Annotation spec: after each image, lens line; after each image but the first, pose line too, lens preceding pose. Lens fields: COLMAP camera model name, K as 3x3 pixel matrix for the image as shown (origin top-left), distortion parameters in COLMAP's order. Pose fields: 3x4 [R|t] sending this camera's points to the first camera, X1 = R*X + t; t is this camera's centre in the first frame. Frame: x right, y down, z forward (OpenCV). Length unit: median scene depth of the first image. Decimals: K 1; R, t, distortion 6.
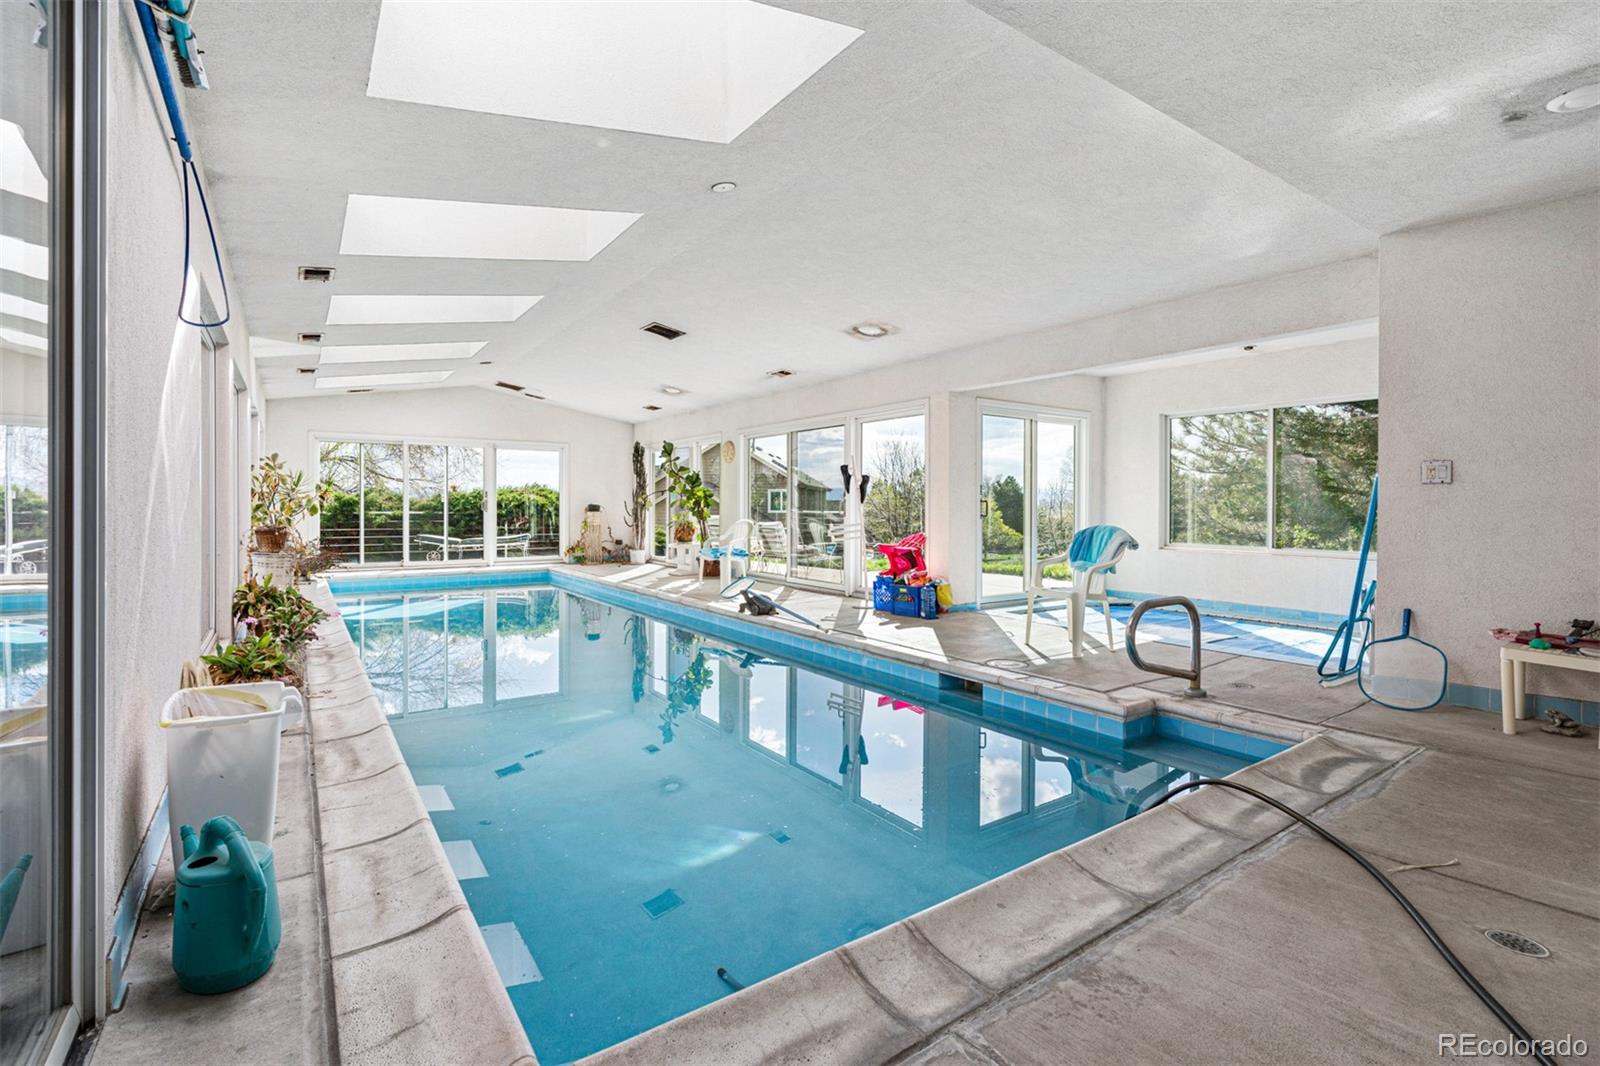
lens RADIAL K [[739.6, 0, 809.7], [0, 739.6, 517.6], [0, 0, 1]] dist [-0.026409, -0.000107]
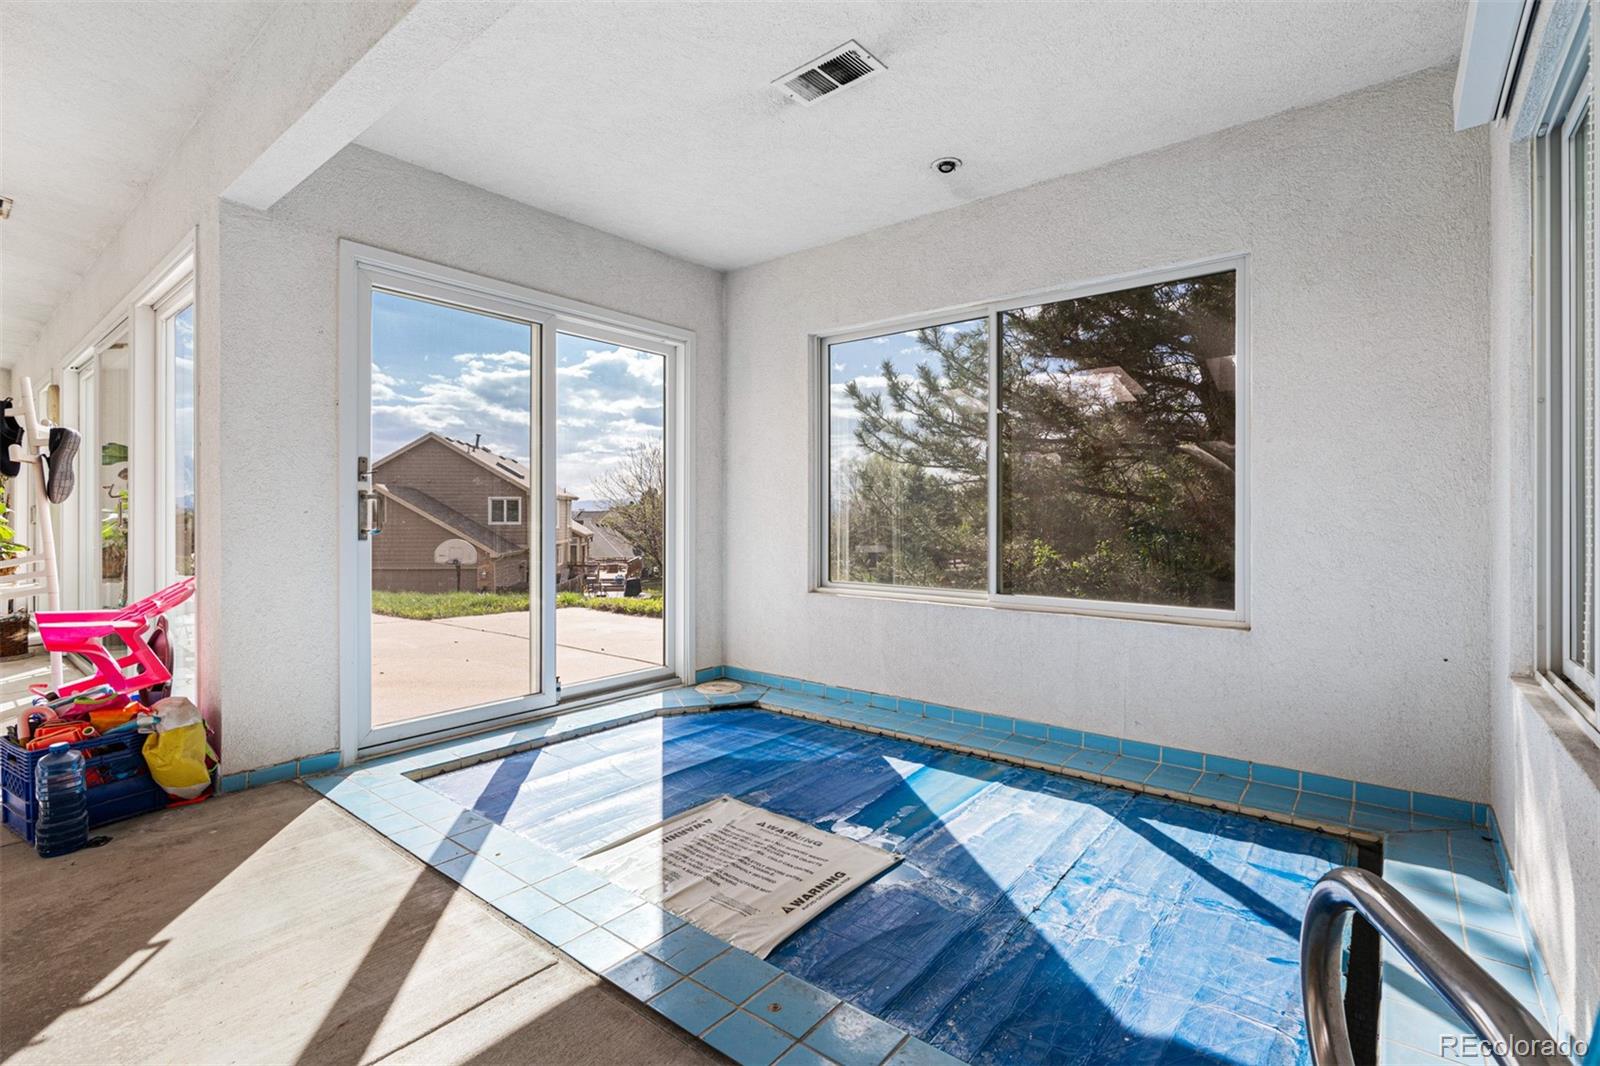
lens RADIAL K [[739.6, 0, 795.7], [0, 739.6, 528.5], [0, 0, 1]] dist [-0.026409, -0.000107]
pose [[0.962502, -0.007404, 0.271174, 0.300803], [0.007278, 0.999972, 0.001473, -0.000964], [-0.271178, 0.000556, 0.962529, 0.456089]]
